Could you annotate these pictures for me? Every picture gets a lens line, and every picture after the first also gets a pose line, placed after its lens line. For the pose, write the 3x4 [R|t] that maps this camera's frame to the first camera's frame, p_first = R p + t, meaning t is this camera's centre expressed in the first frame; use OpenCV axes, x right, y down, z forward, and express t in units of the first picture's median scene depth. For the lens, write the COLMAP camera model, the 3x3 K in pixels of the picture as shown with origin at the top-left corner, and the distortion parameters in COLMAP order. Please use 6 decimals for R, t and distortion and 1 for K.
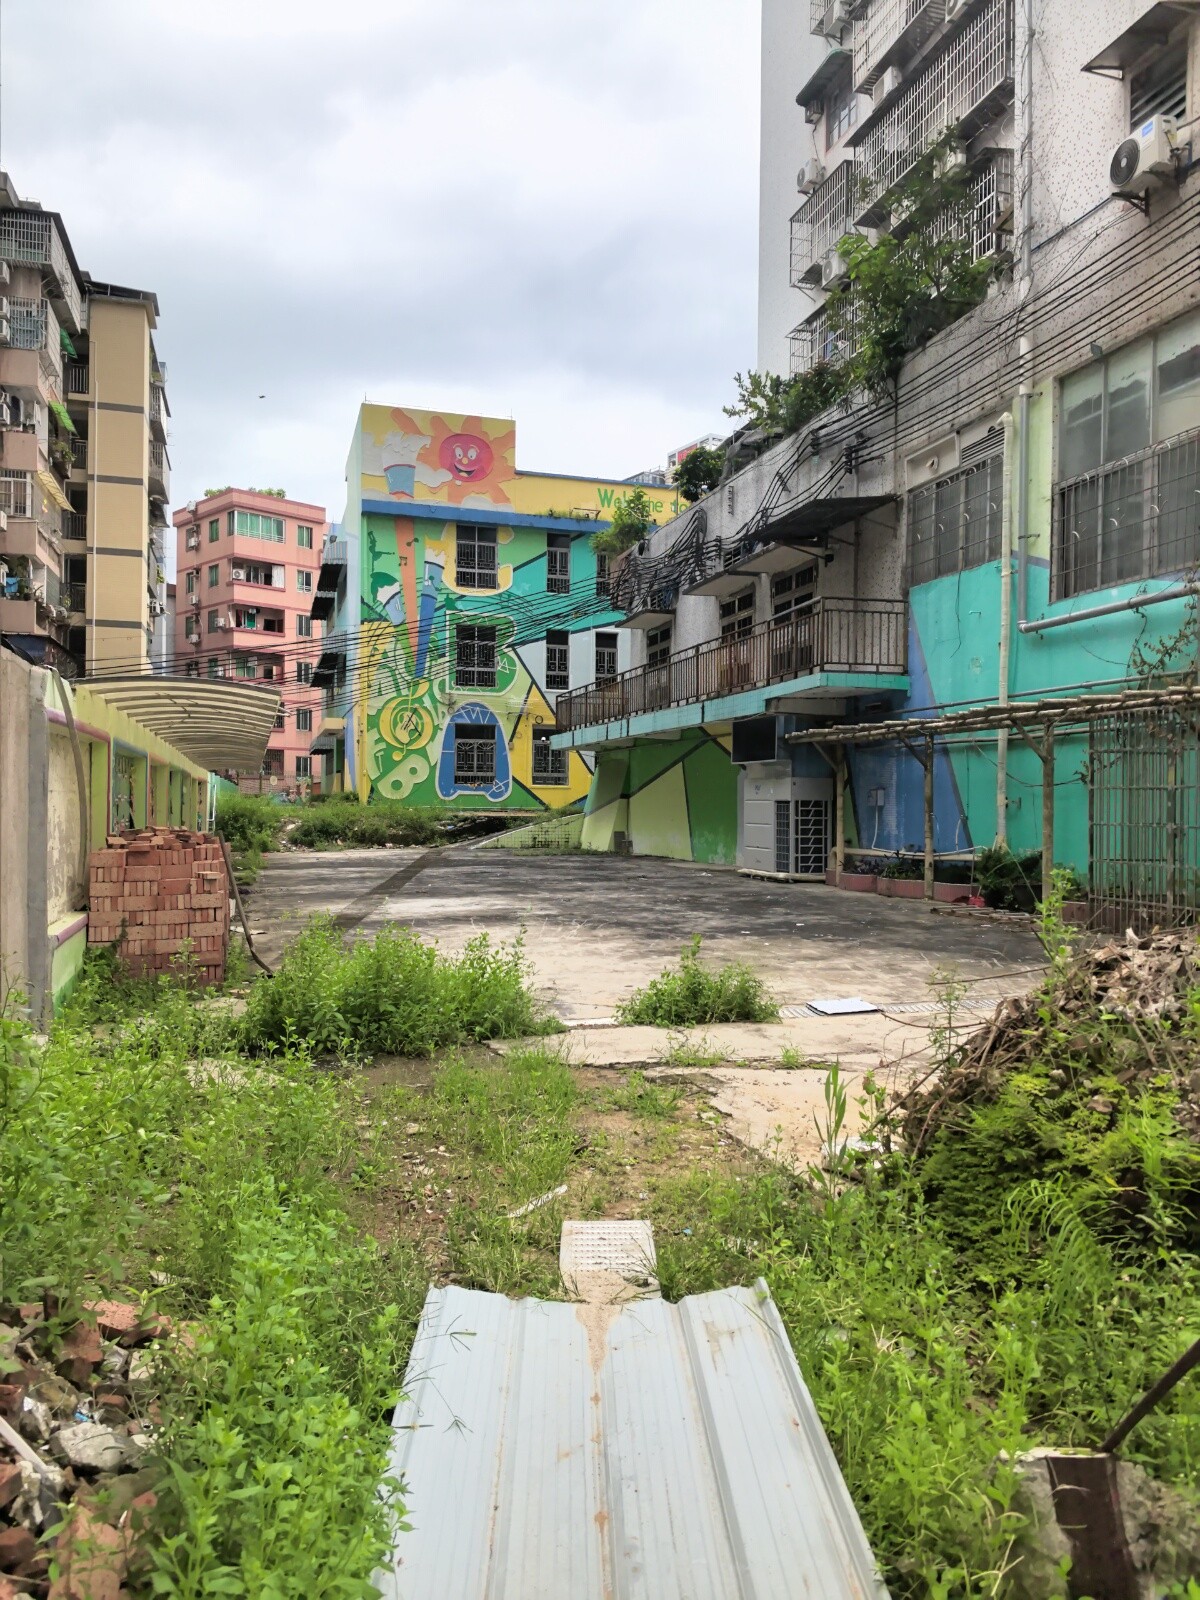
lens RADIAL K [[1068.9, 0, 600.0], [0, 1068.9, 800.0], [0, 0, 1]] dist [0.059666, -0.138335]
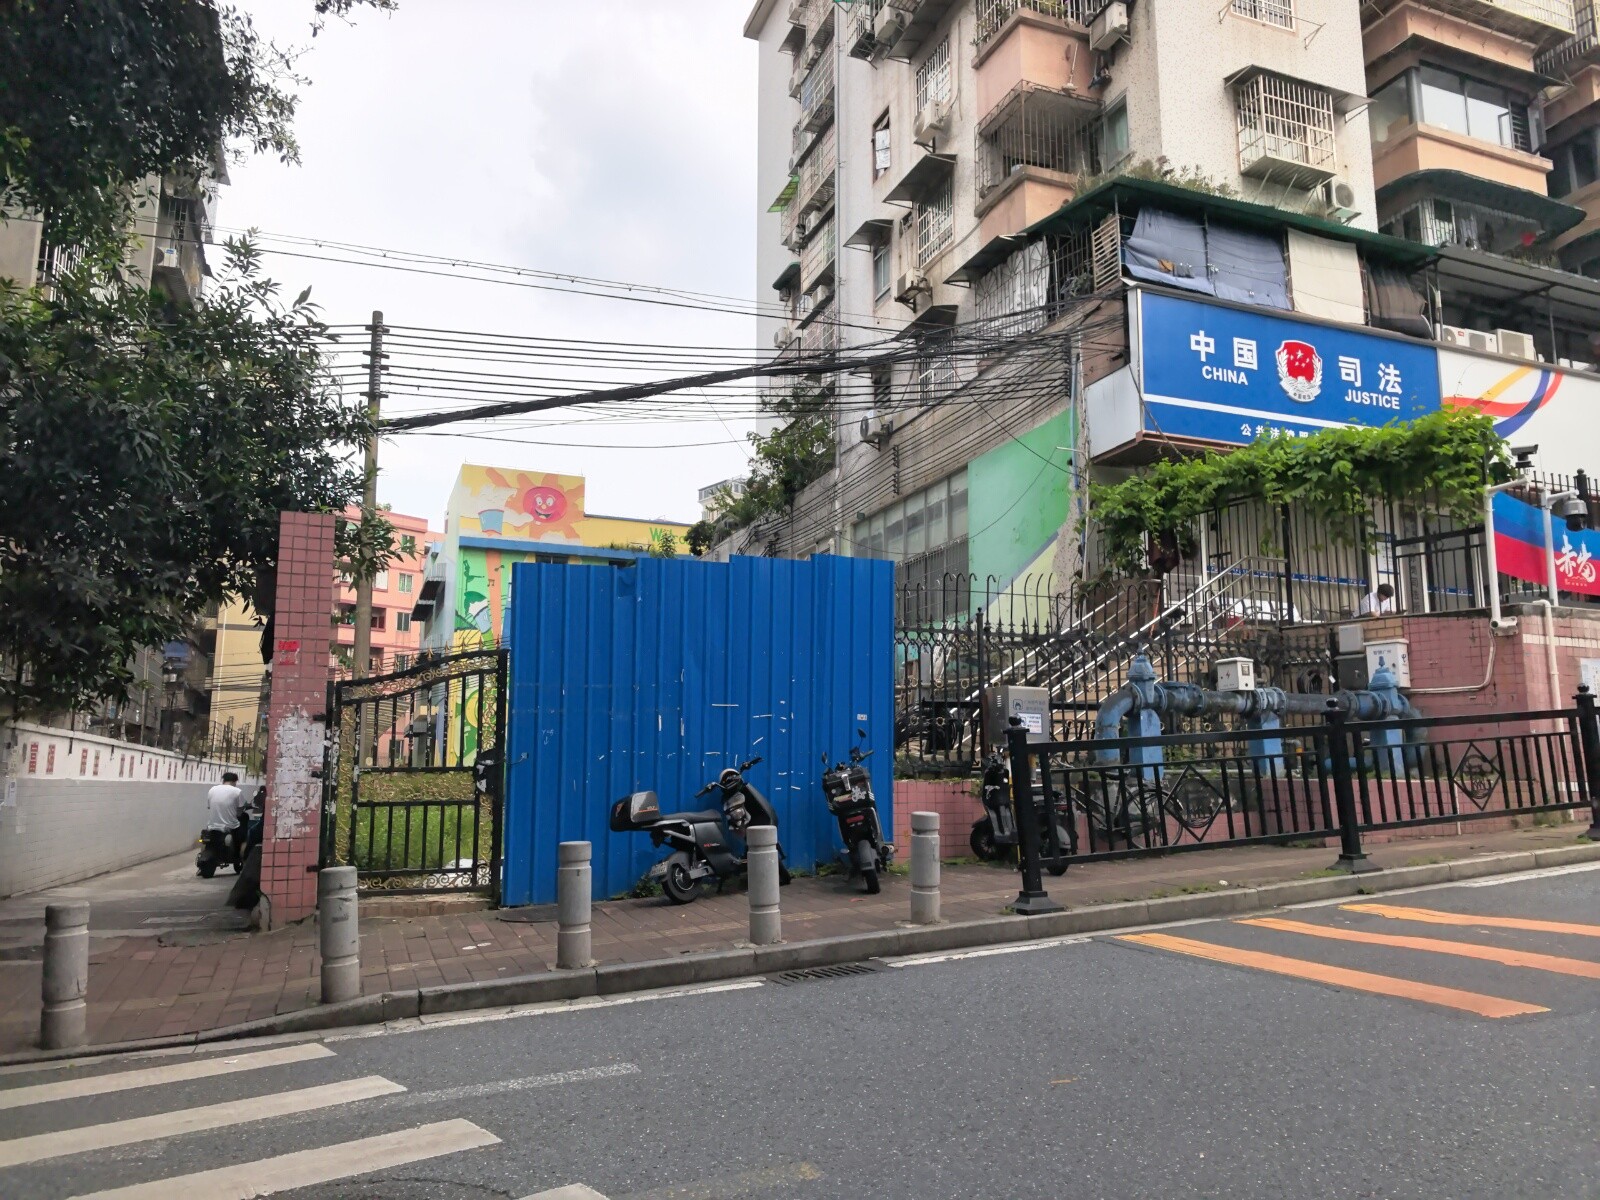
lens RADIAL K [[1068.9, 0, 800.0], [0, 1068.9, 600.0], [0, 0, 1]] dist [0.059666, -0.138335]
pose [[0.995669, 0.007482, 0.092664, 0.062610], [0.008307, 0.985607, -0.168849, 0.014508], [-0.092593, 0.168887, 0.981277, -0.275501]]
